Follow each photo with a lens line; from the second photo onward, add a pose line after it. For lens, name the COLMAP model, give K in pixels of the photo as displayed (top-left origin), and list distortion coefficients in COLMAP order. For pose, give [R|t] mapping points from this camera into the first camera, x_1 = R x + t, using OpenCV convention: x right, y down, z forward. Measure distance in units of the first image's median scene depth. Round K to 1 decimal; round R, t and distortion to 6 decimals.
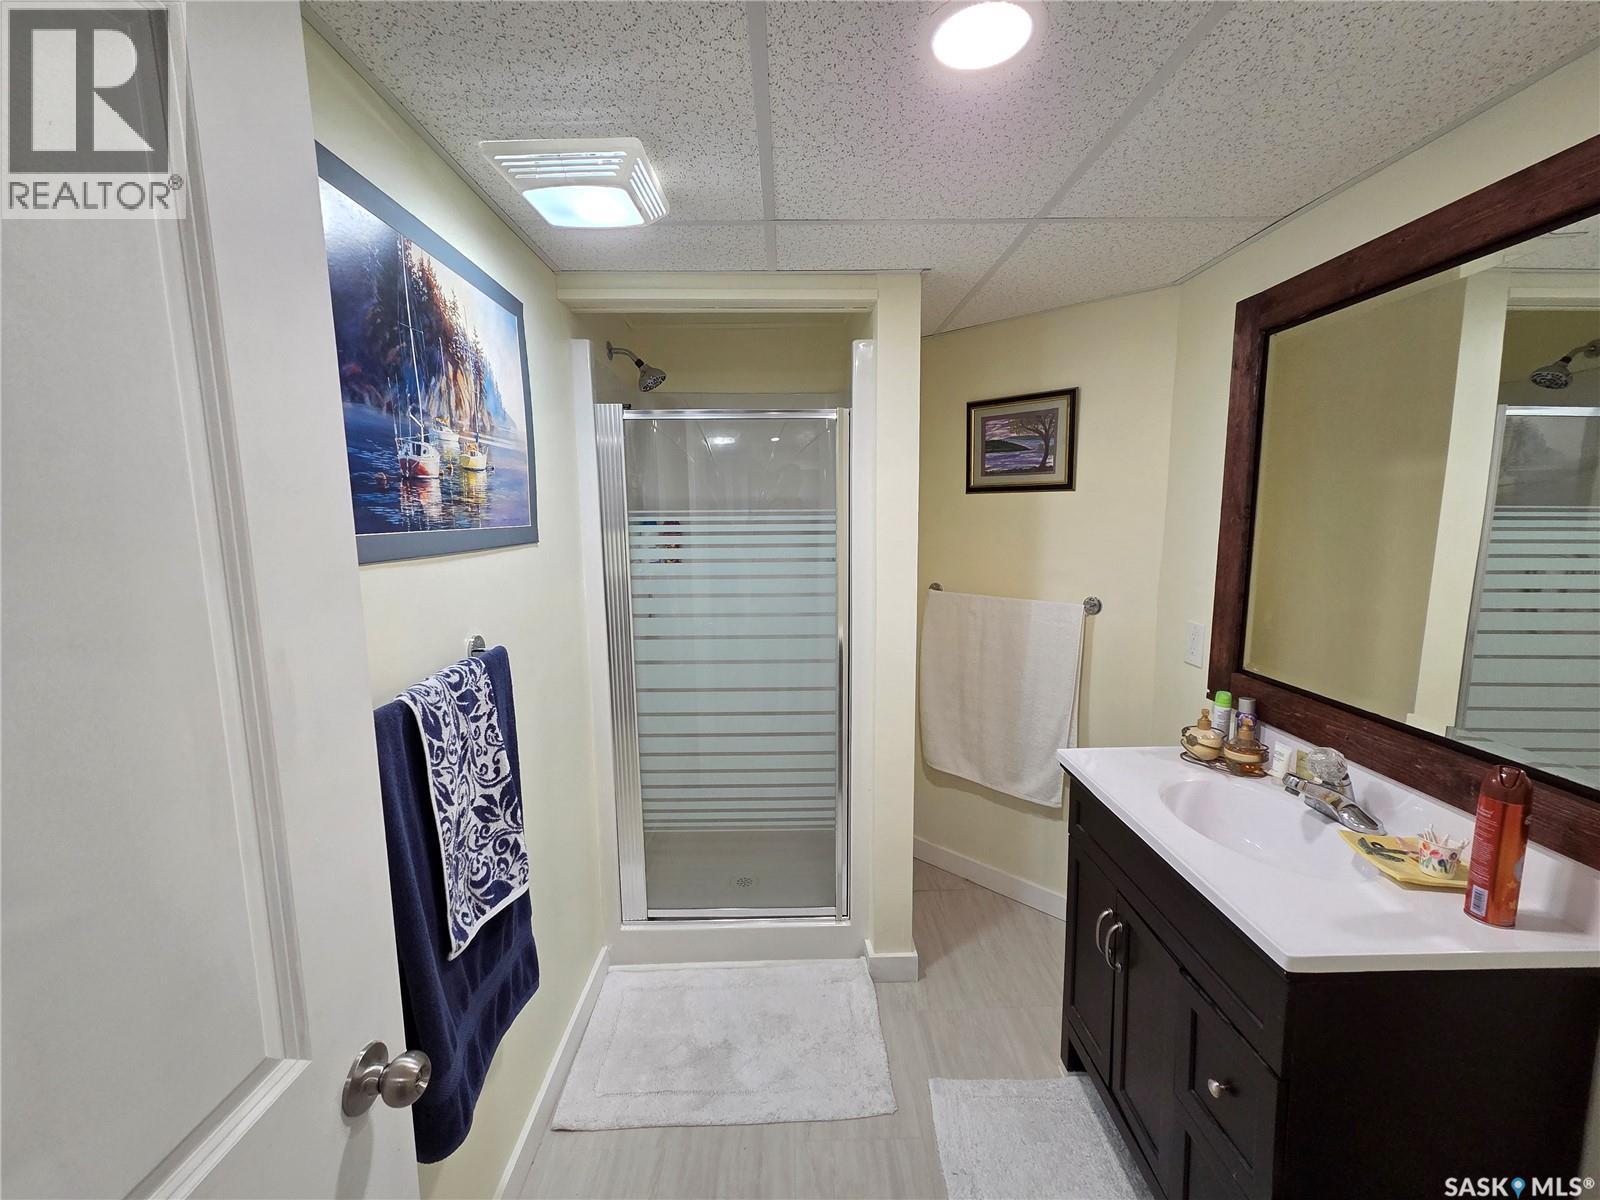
lens RADIAL K [[656.1, 0, 797.3], [0, 656.1, 595.9], [0, 0, 1]] dist [0.002923, -0.000984]
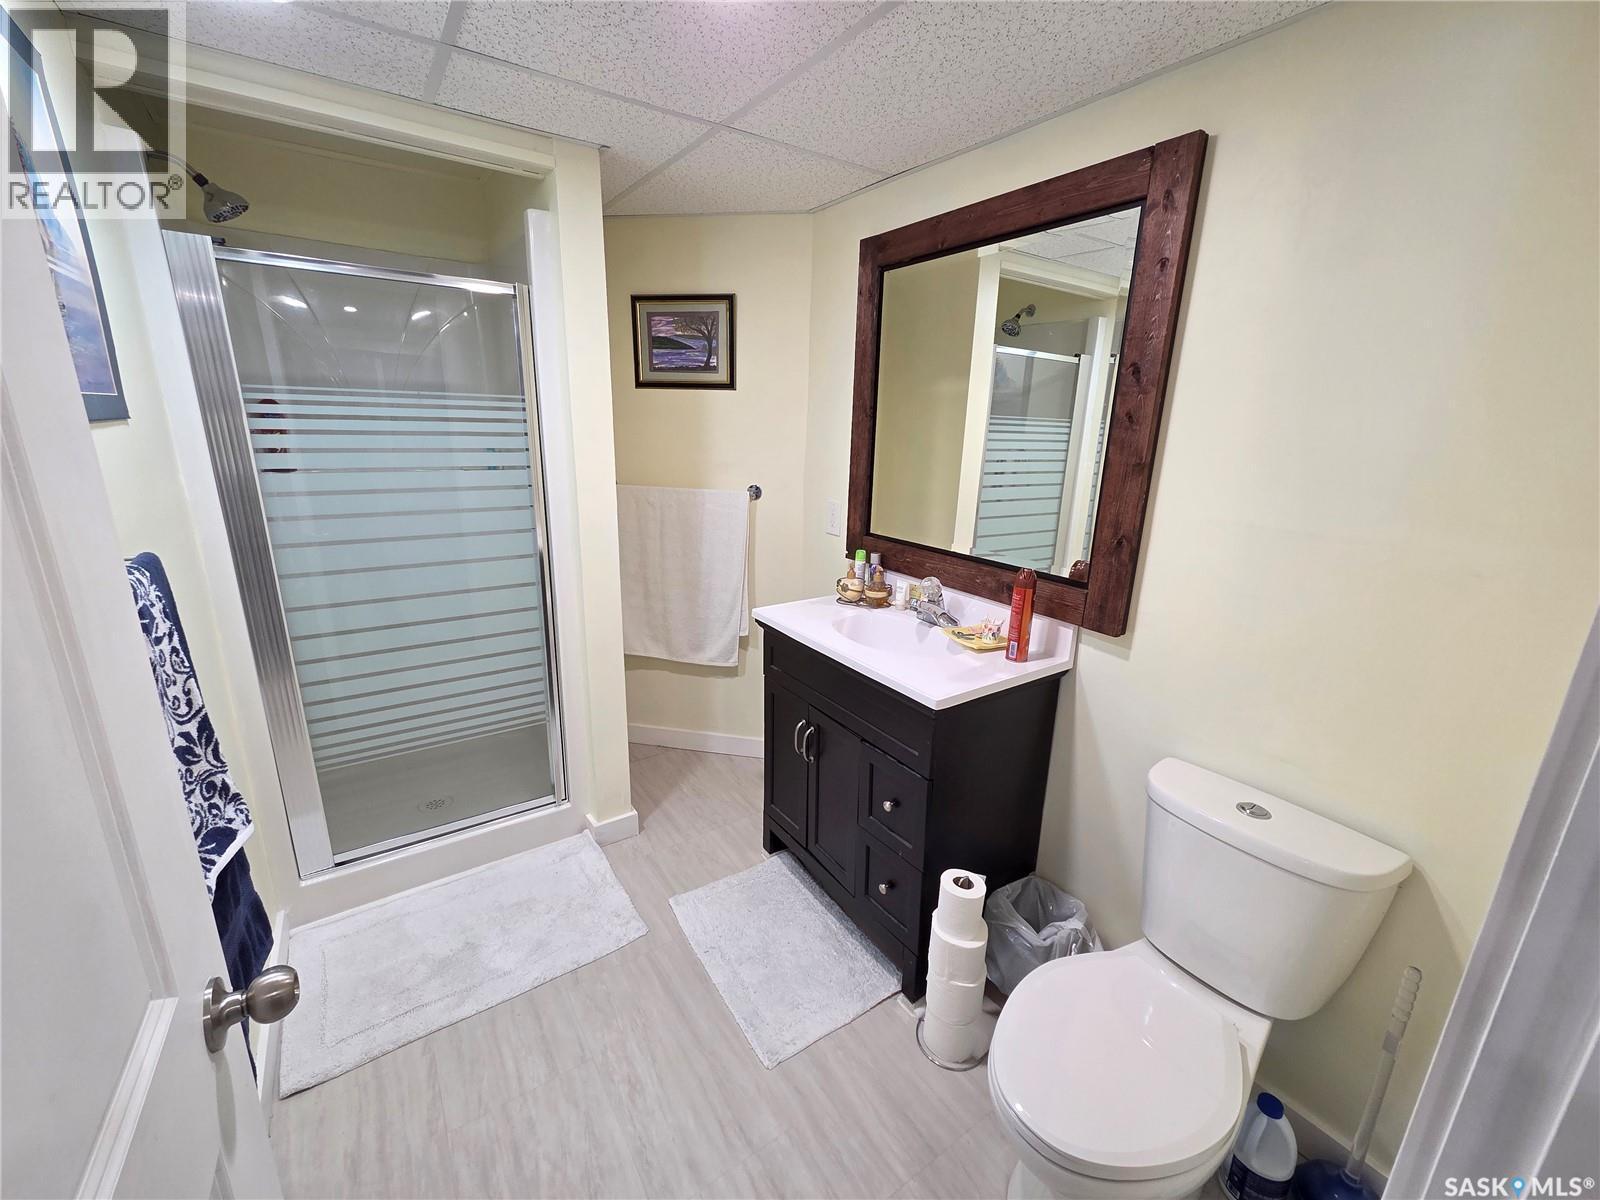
lens RADIAL K [[656.1, 0, 797.3], [0, 656.1, 595.9], [0, 0, 1]] dist [0.002923, -0.000984]
pose [[0.837052, -0.114243, 0.535063, -0.186419], [0.037934, 0.987722, 0.151549, 0.031379], [-0.545806, -0.106557, 0.831108, -0.048277]]
